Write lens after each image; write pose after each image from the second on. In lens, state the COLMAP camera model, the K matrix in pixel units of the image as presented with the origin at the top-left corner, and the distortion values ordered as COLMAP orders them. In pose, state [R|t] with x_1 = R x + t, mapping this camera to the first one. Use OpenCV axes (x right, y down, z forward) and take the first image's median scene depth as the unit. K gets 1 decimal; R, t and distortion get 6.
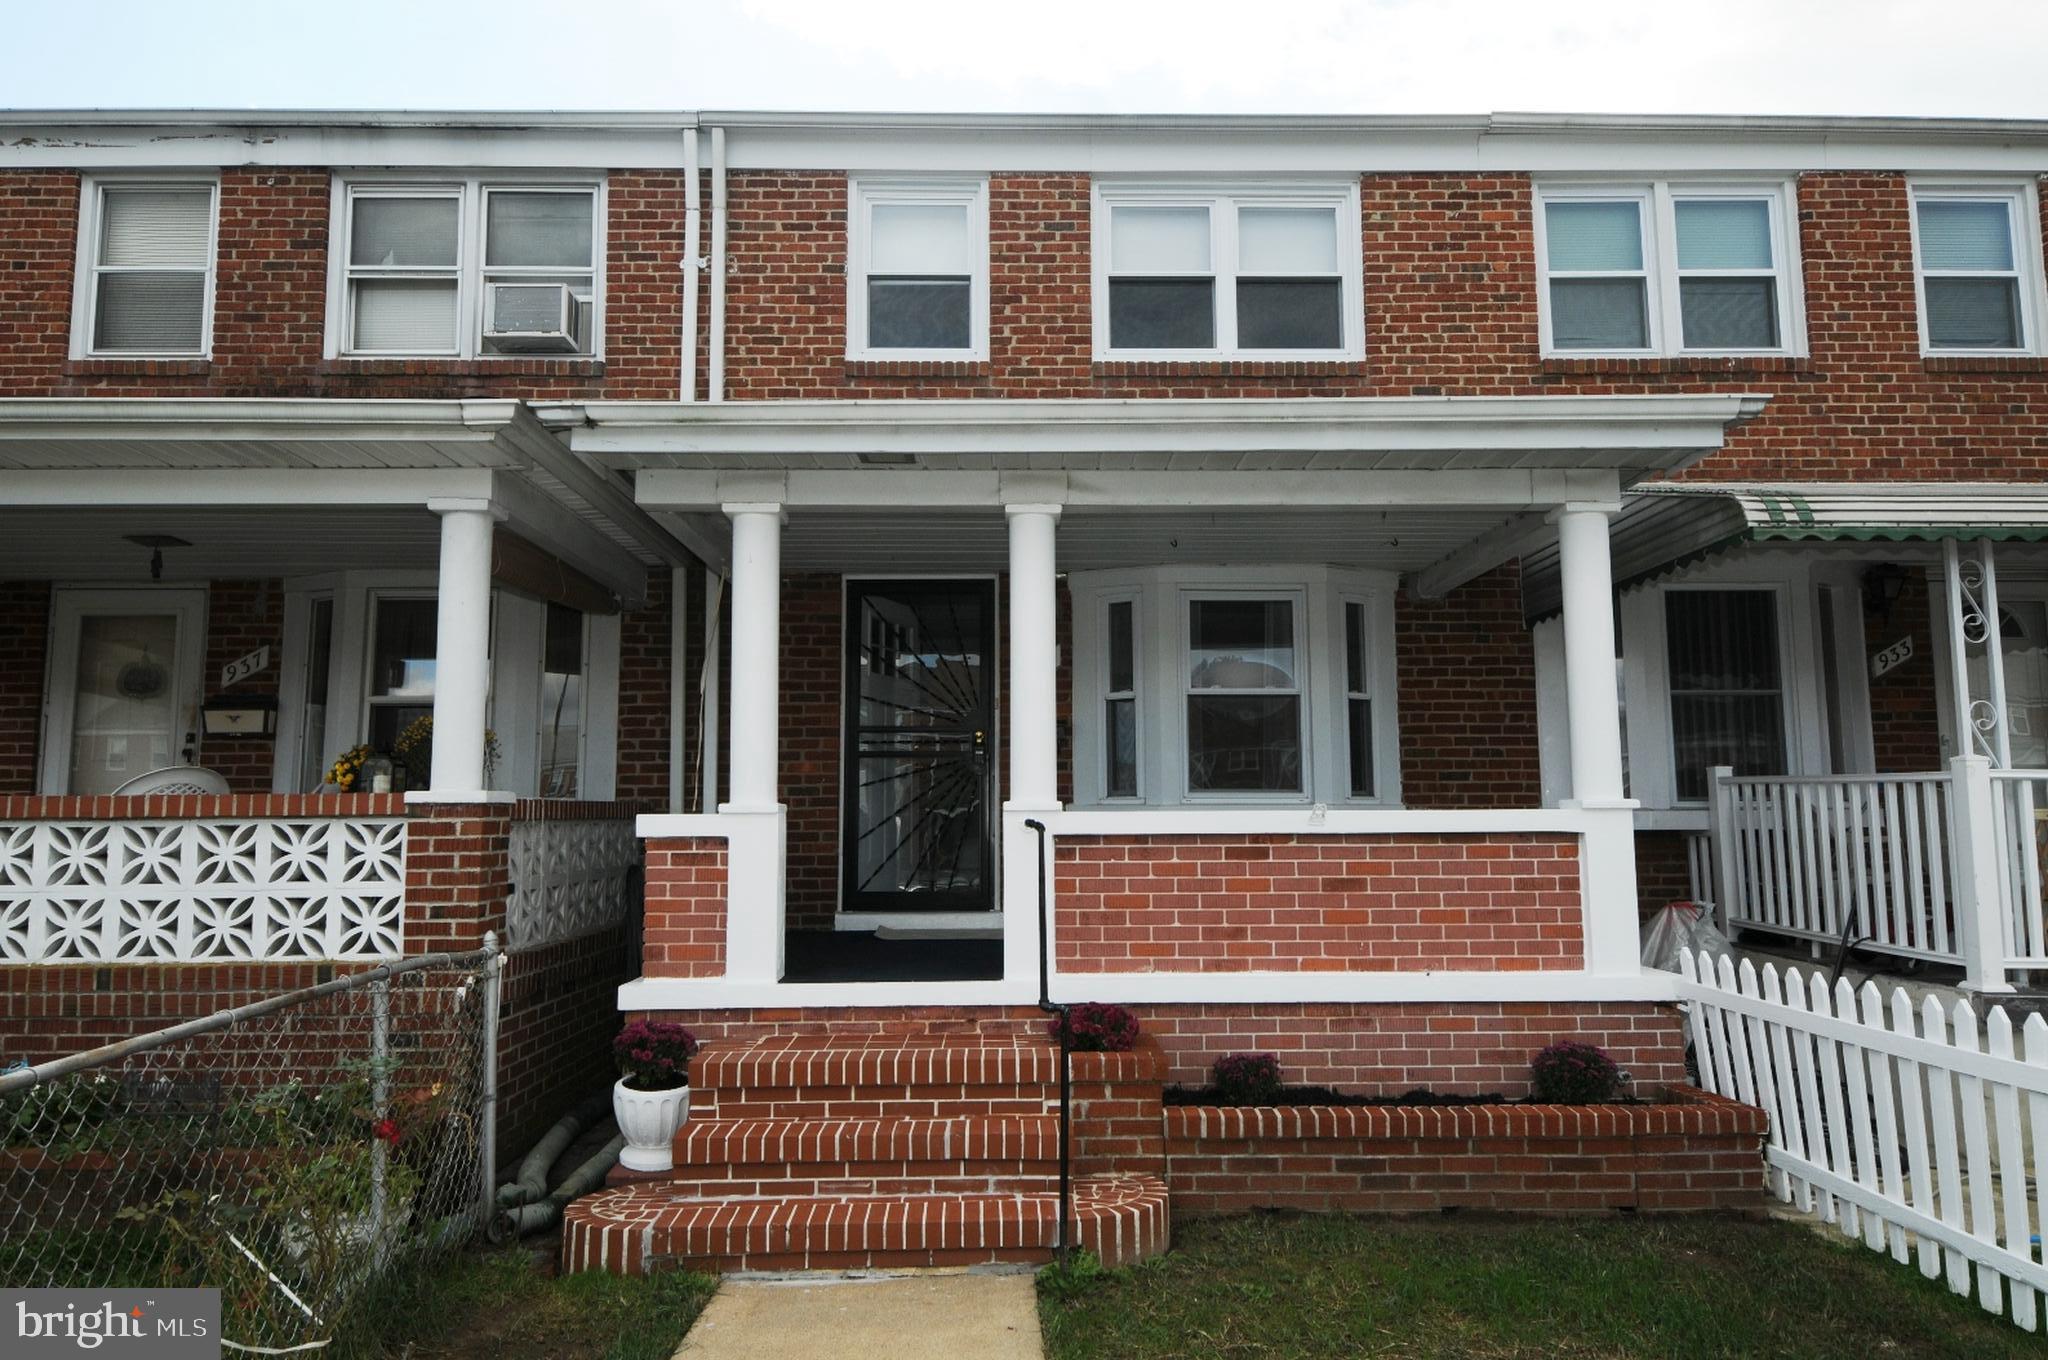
lens RADIAL K [[1320.8, 0, 1026.3], [0, 1320.8, 676.3], [0, 0, 1]] dist [0.009399, -0.013304]
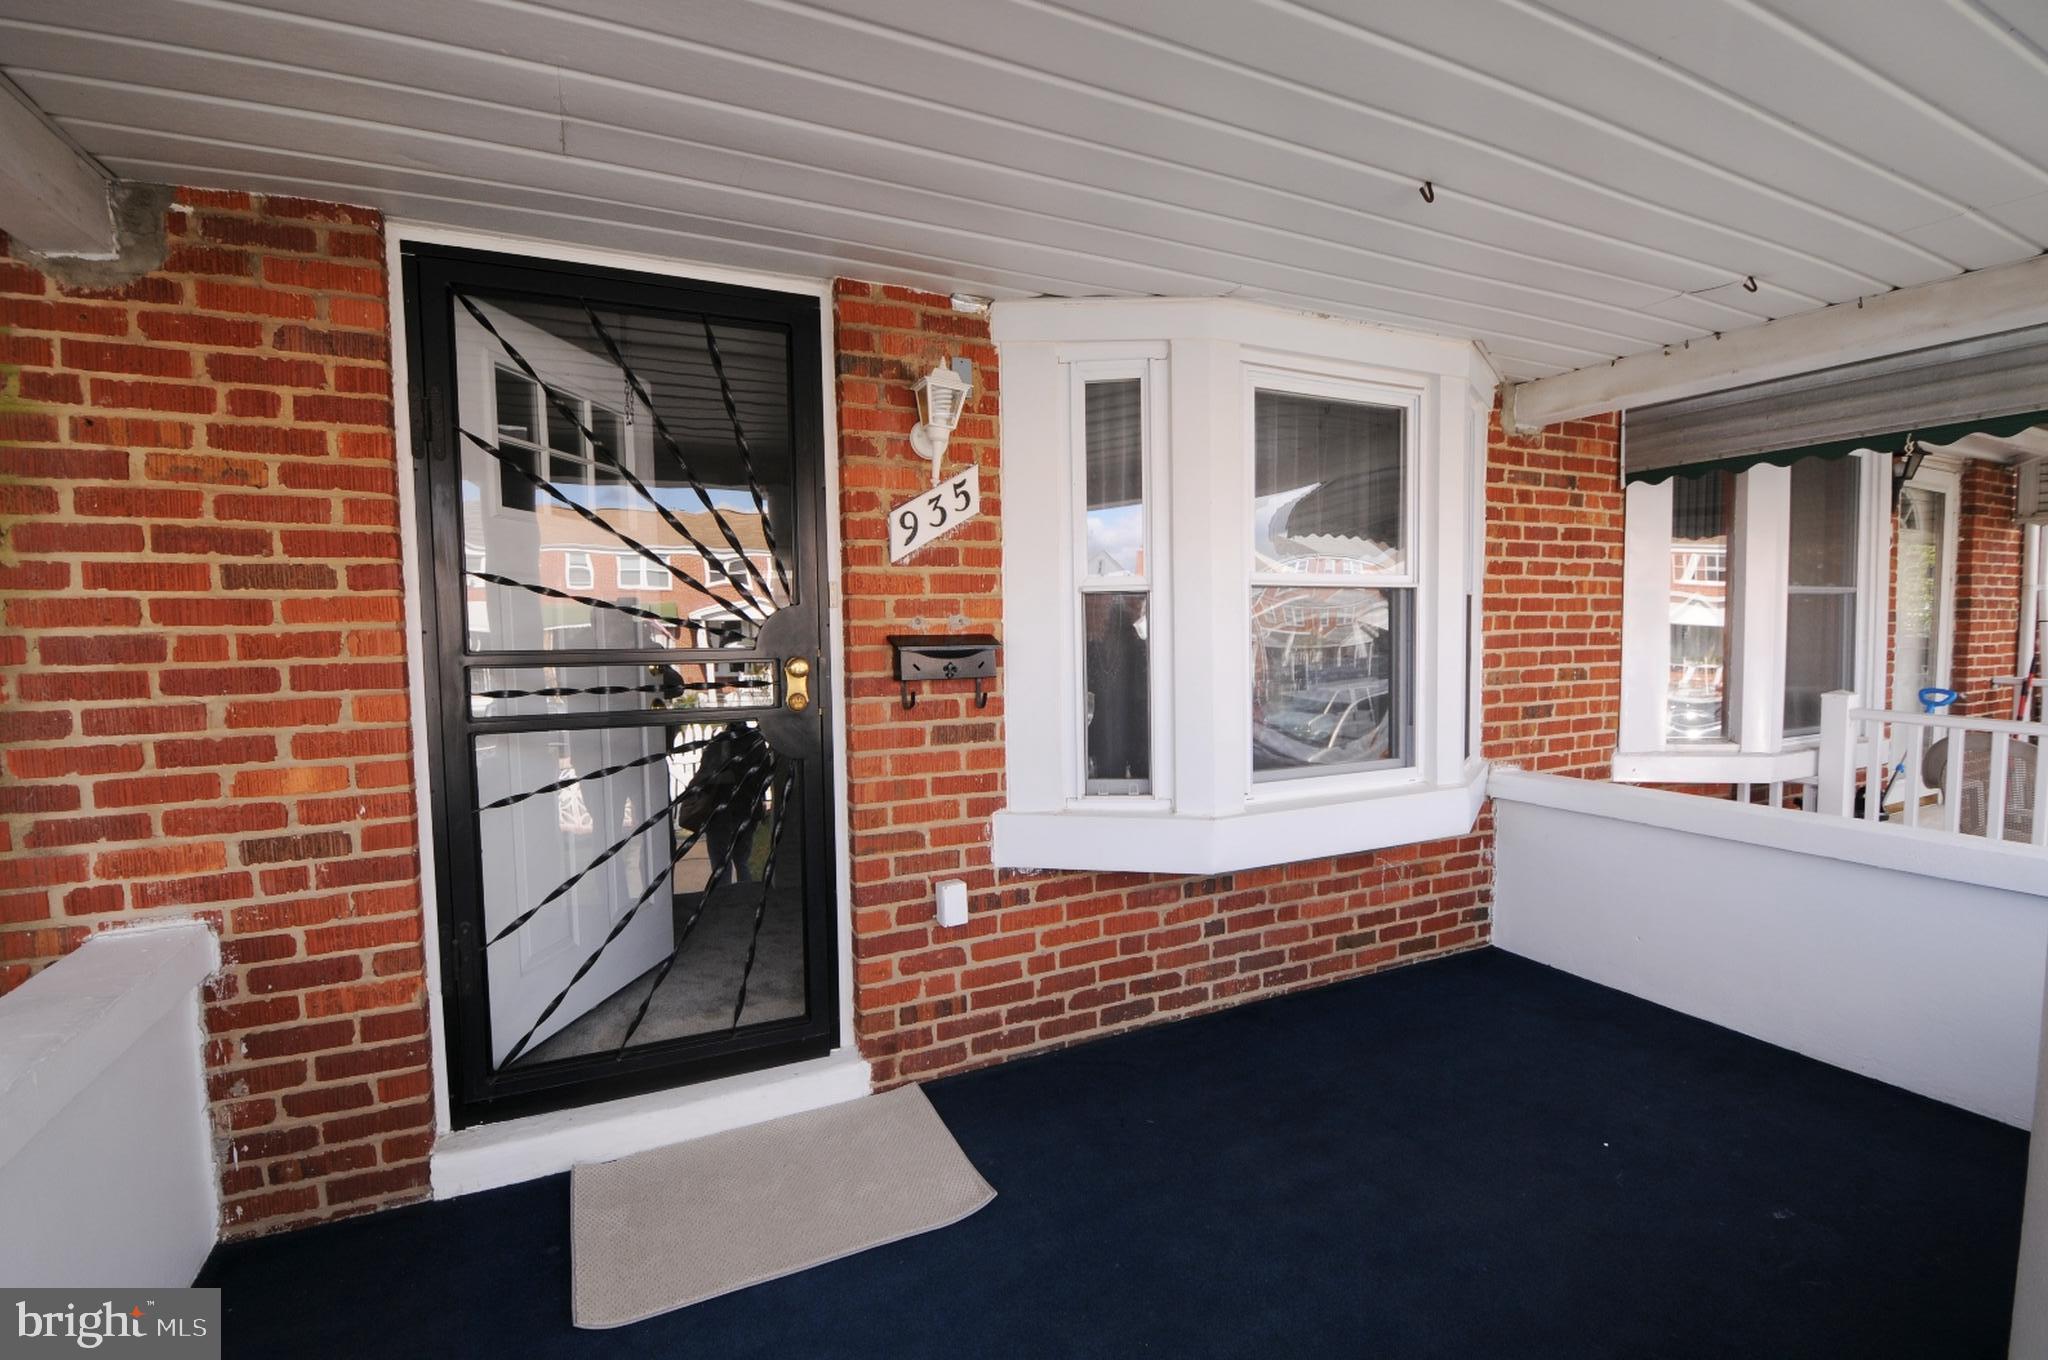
lens RADIAL K [[903.0, 0, 1029.1], [0, 903.0, 683.1], [0, 0, 1]] dist [0.003622, -0.016421]
pose [[0.905471, -0.035381, 0.422930, -0.091449], [-0.034598, 0.987049, 0.156644, 0.000458], [-0.422995, -0.156469, 0.892521, 0.706579]]
